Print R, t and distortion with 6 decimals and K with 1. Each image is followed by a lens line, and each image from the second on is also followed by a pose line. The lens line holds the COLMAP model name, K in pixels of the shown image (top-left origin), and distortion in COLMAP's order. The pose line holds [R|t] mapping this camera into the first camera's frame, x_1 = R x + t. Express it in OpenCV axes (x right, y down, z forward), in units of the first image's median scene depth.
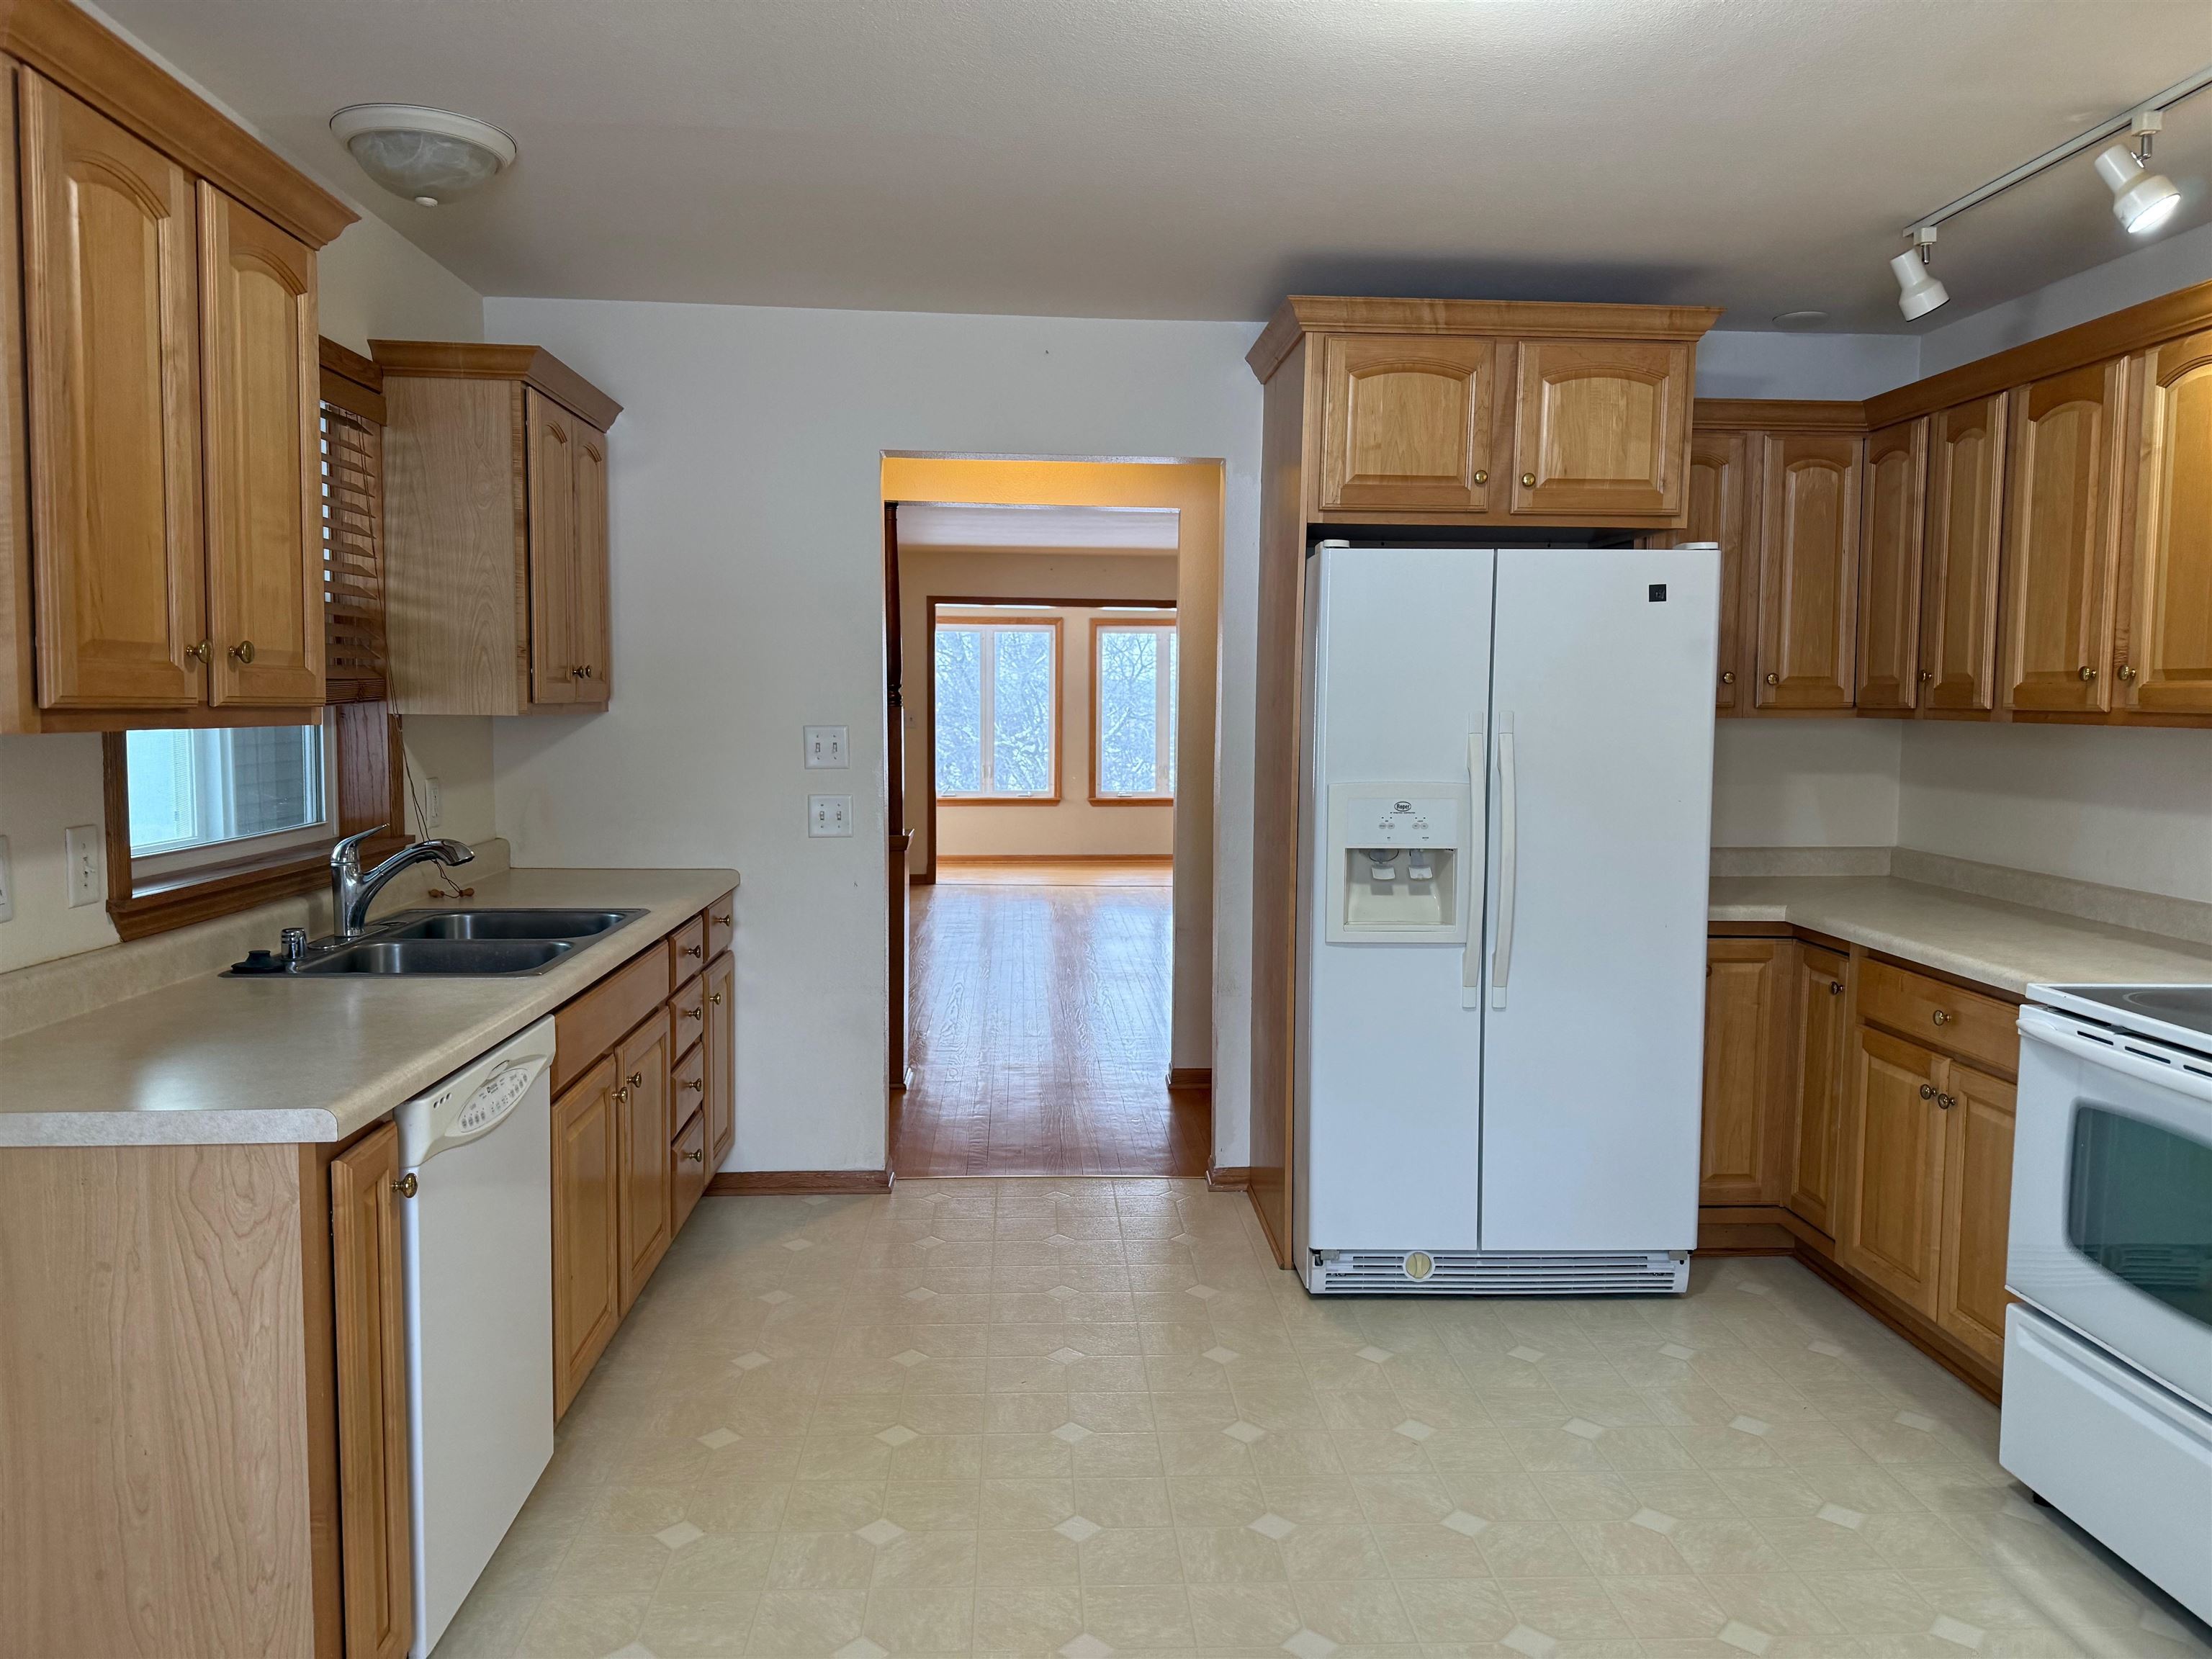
lens RADIAL K [[1563.6, 0, 1104.3], [0, 1563.6, 816.2], [0, 0, 1]] dist [0.045146, -0.055324]
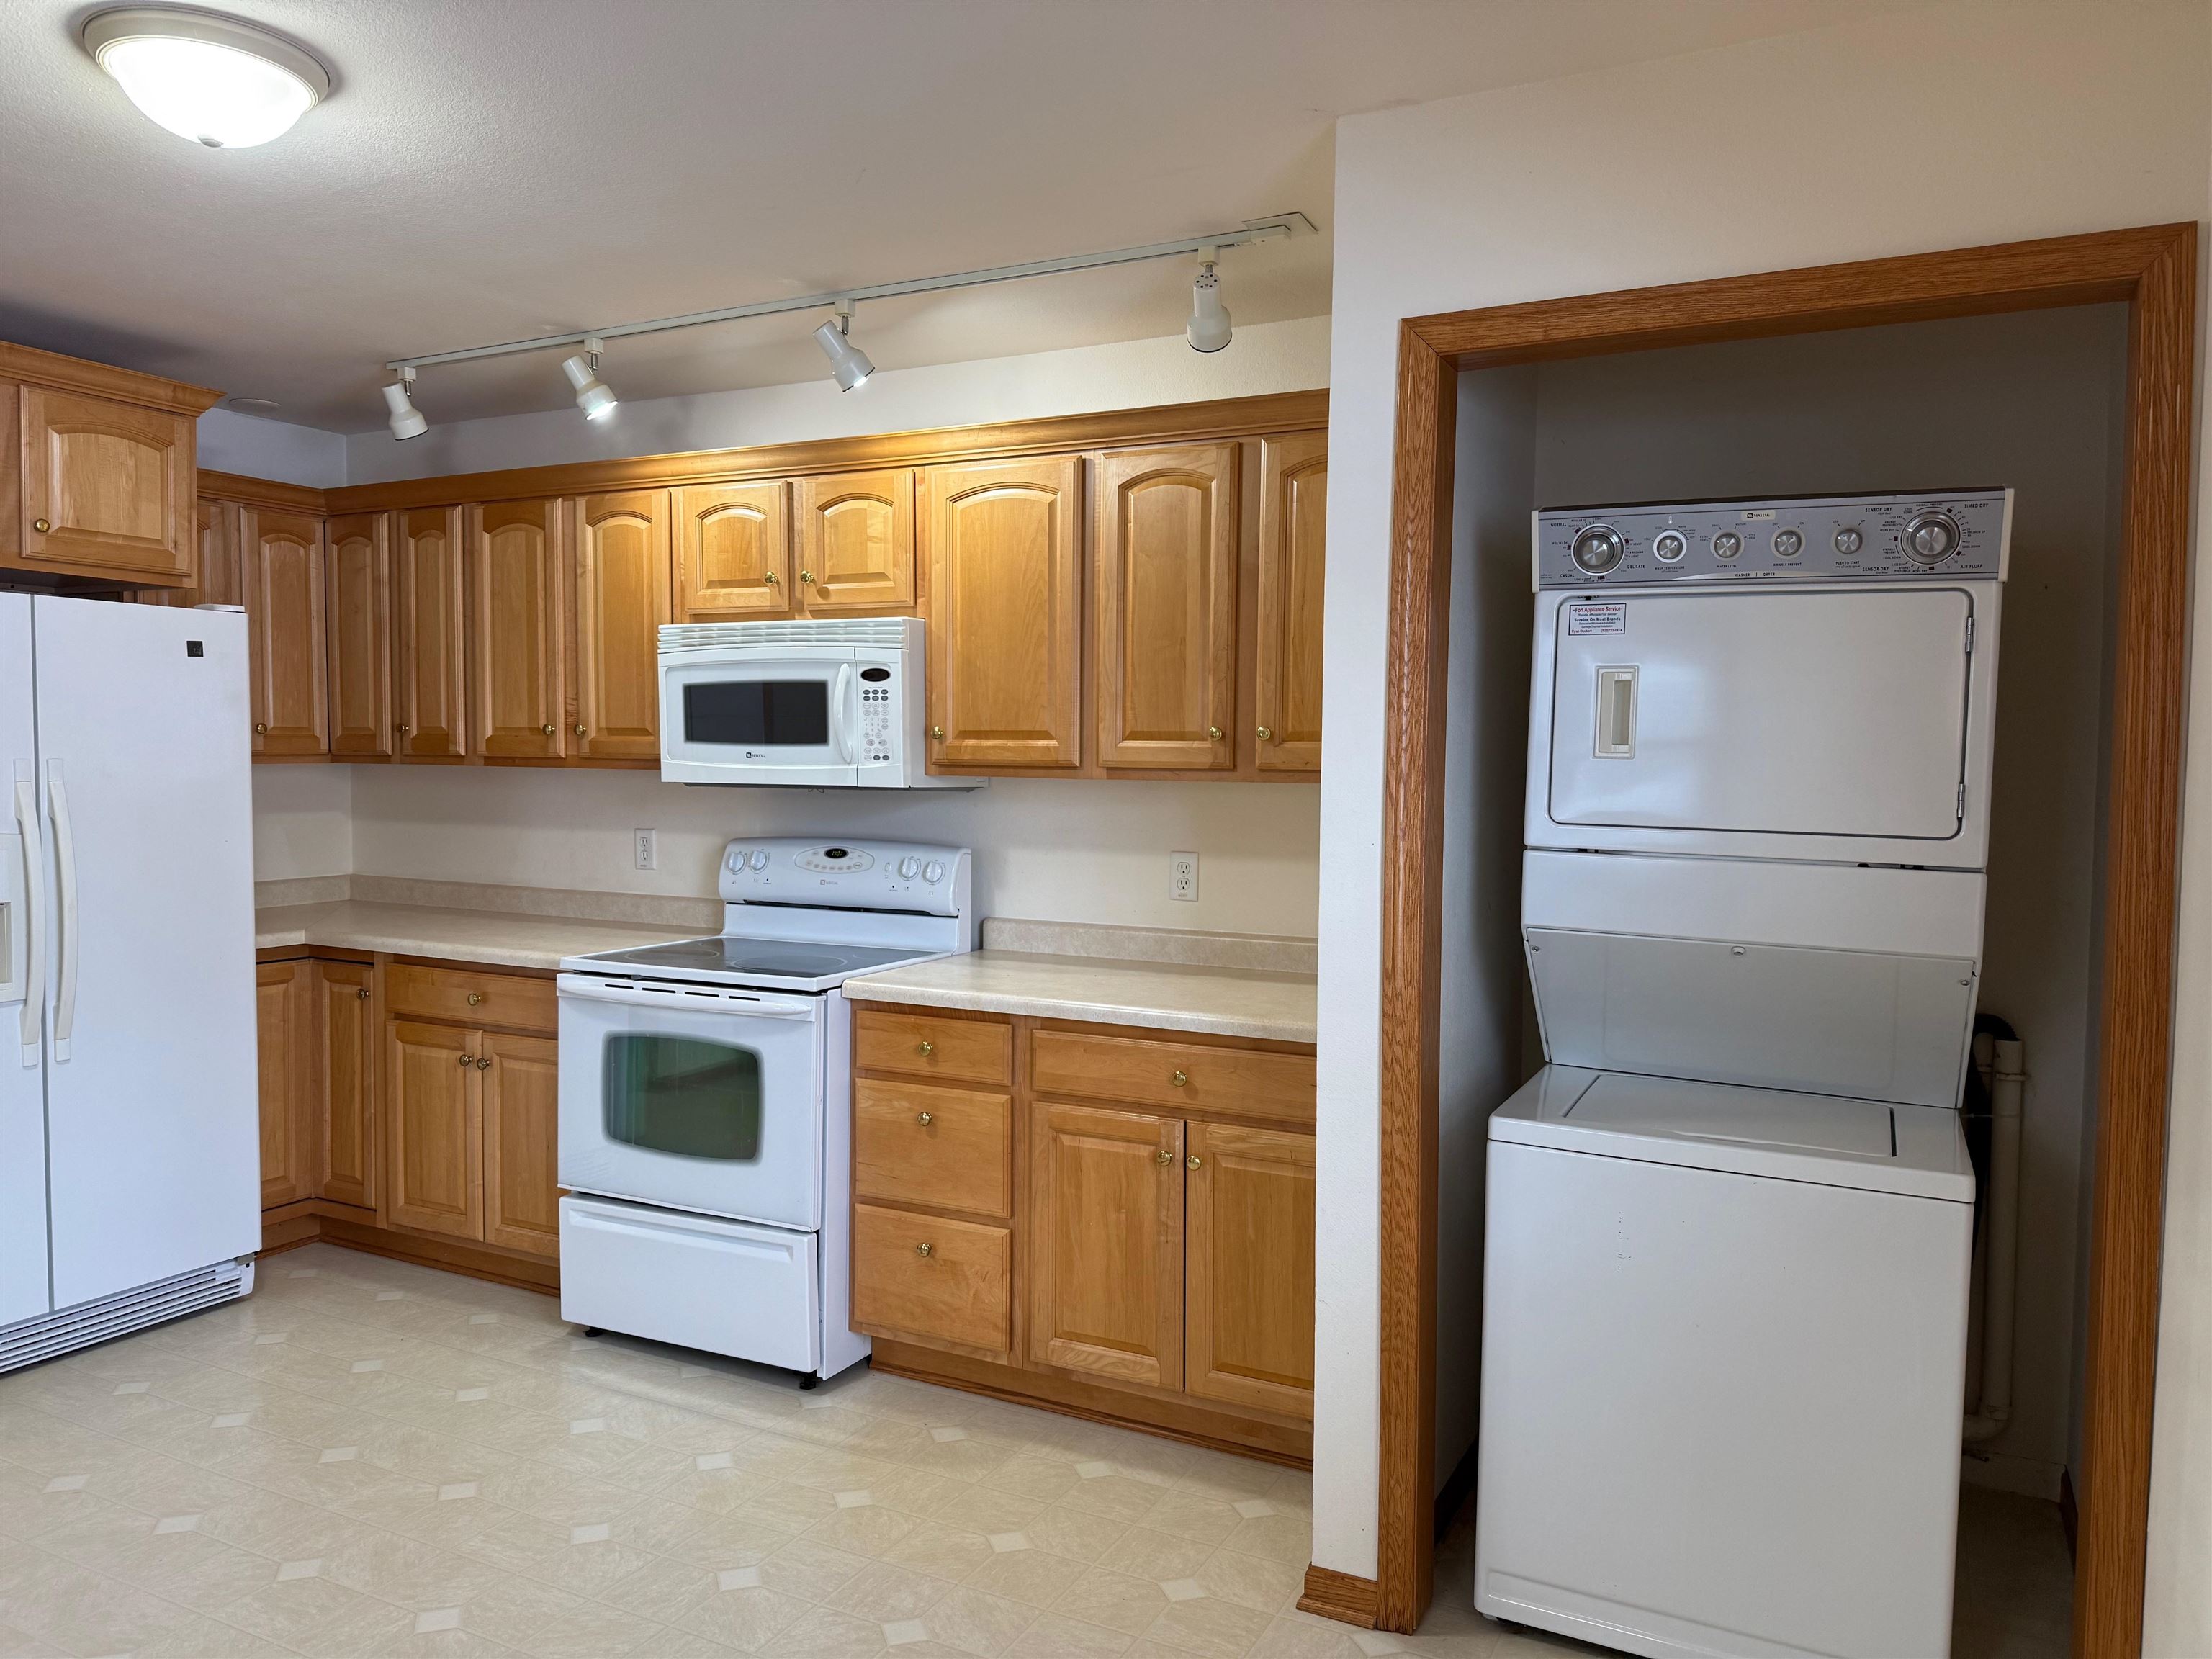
lens RADIAL K [[1563.6, 0, 1104.3], [0, 1563.6, 816.2], [0, 0, 1]] dist [0.045146, -0.055324]
pose [[0.505468, -0.039342, 0.861948, -0.266800], [0.061152, 0.998081, 0.009695, -0.000379], [-0.860676, 0.047810, 0.506904, -0.075693]]
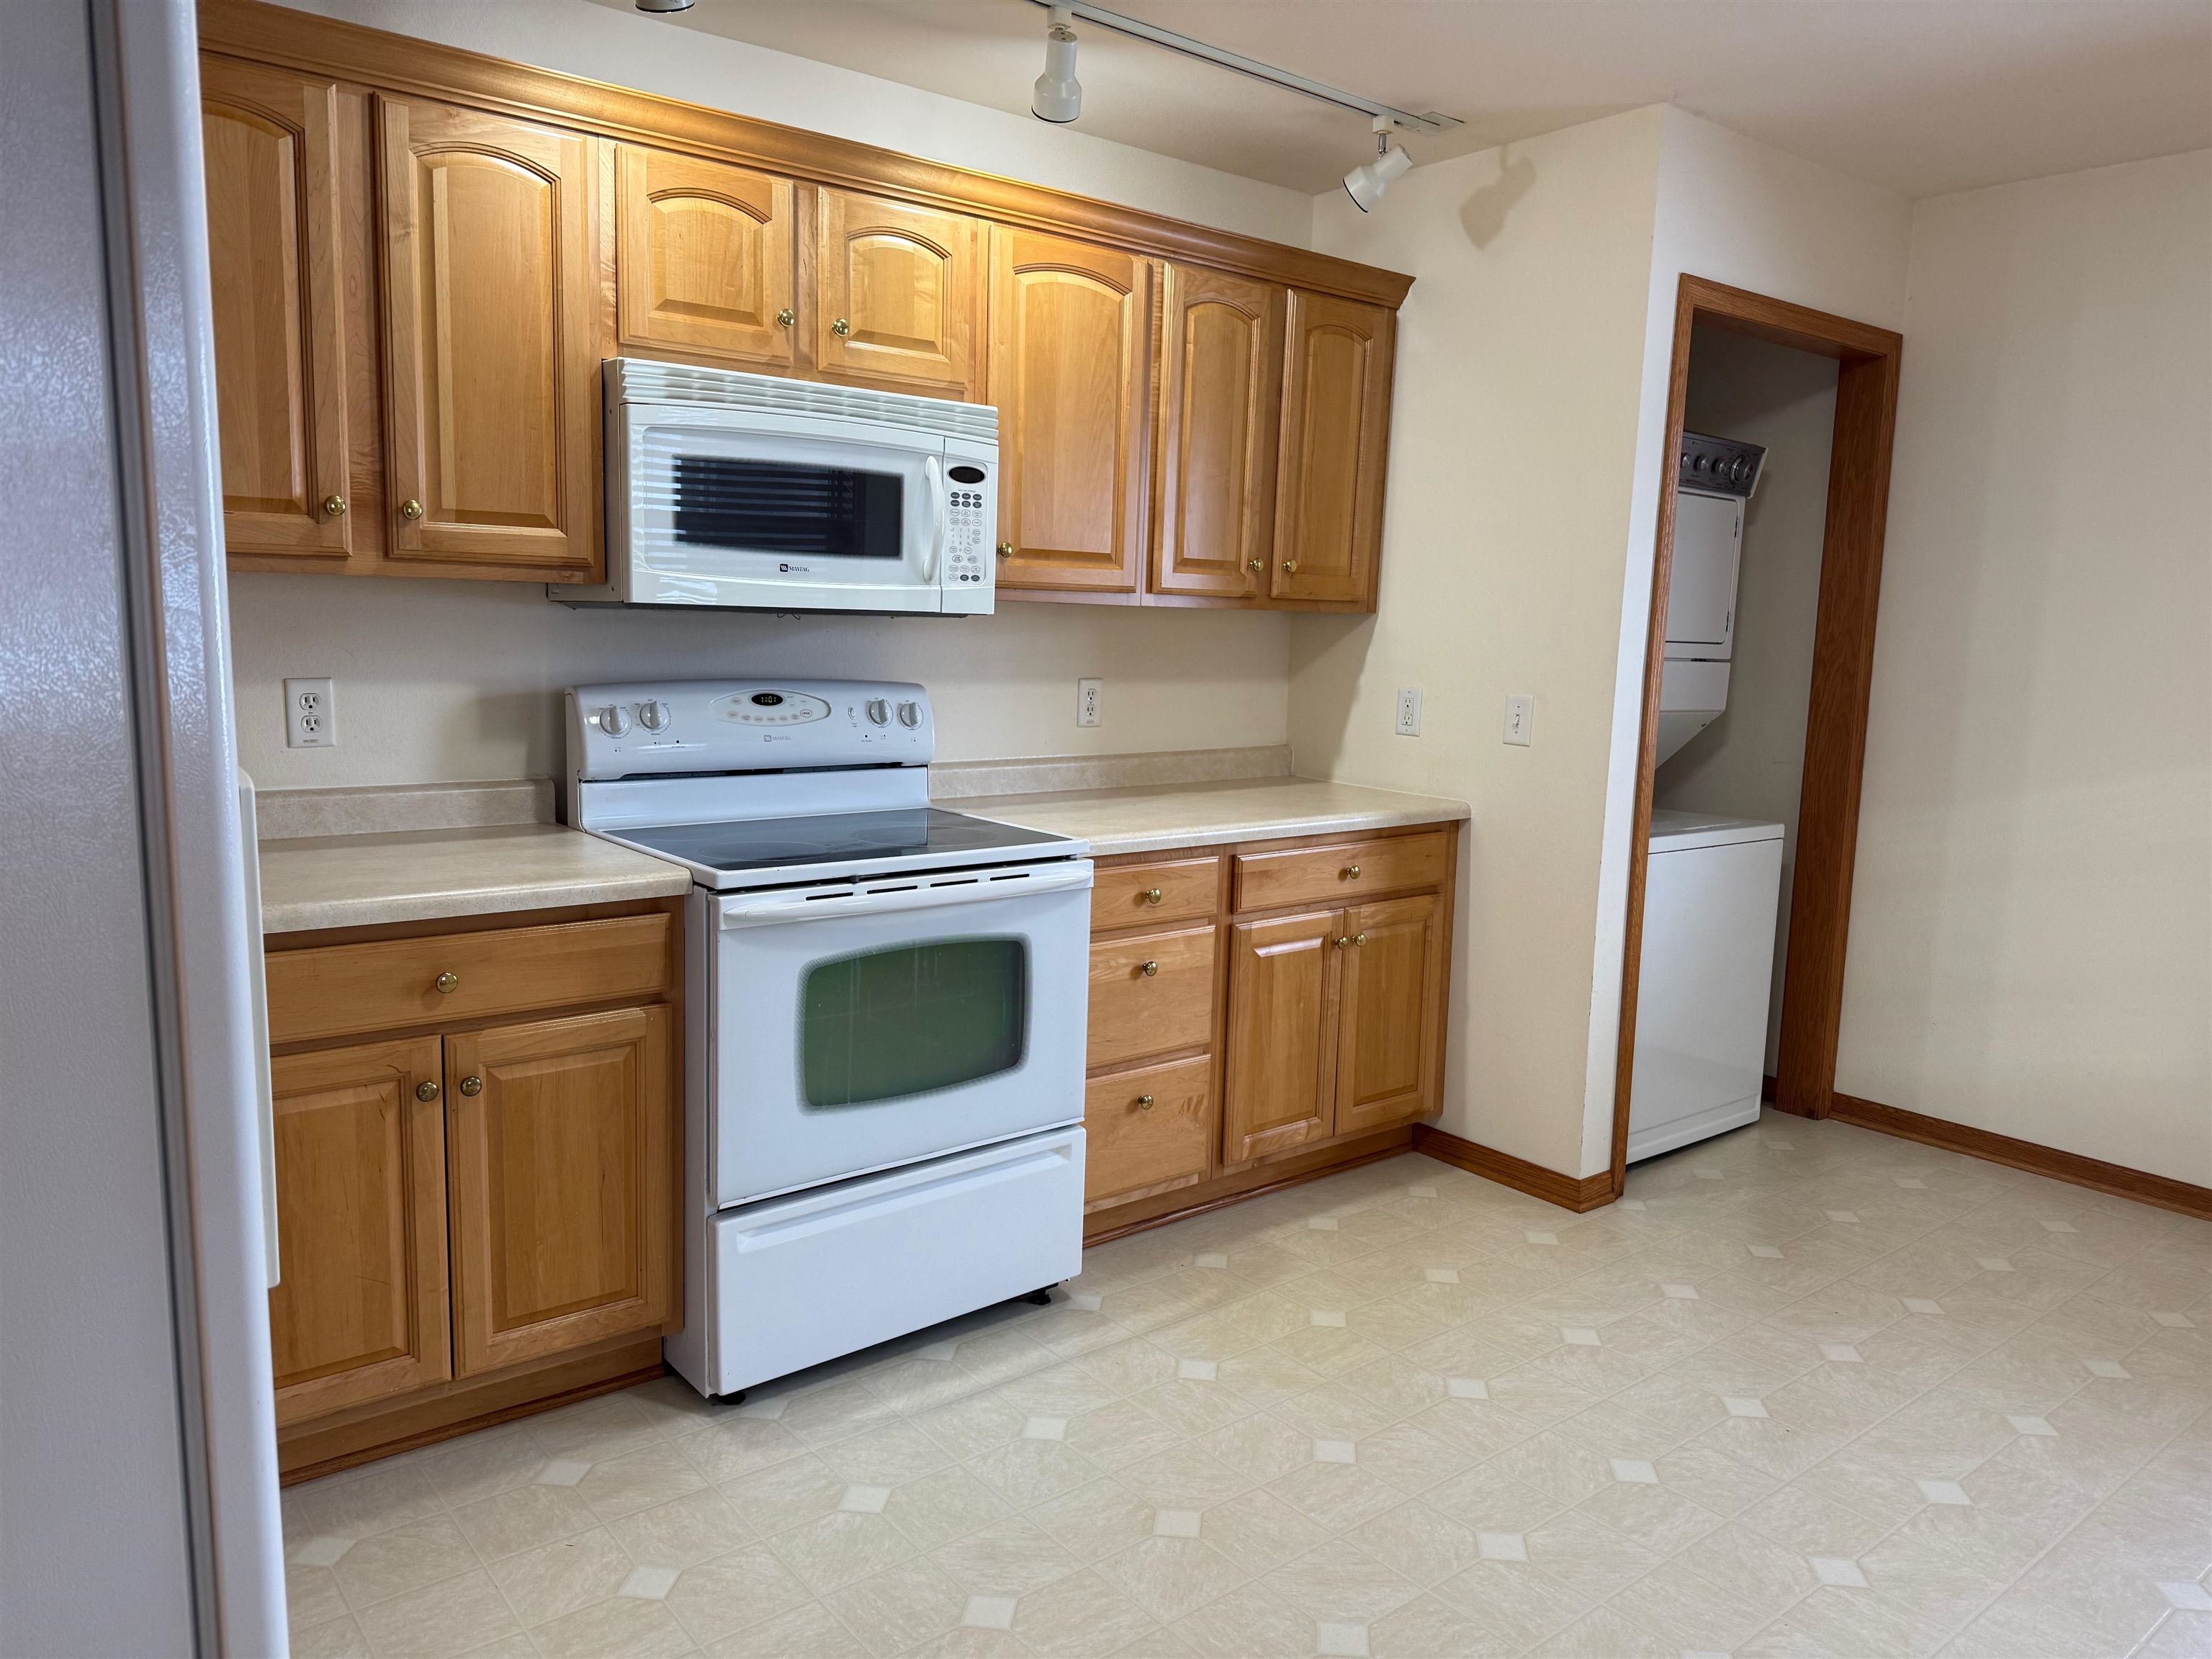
lens RADIAL K [[1530.6, 0, 1106.0], [0, 1530.6, 829.5], [0, 0, 1]] dist [0.119242, -0.193093]
pose [[-0.581970, -0.139618, 0.801135, -0.190849], [0.028782, 0.980998, 0.191872, -0.062593], [-0.812701, 0.134722, -0.566893, 1.019936]]
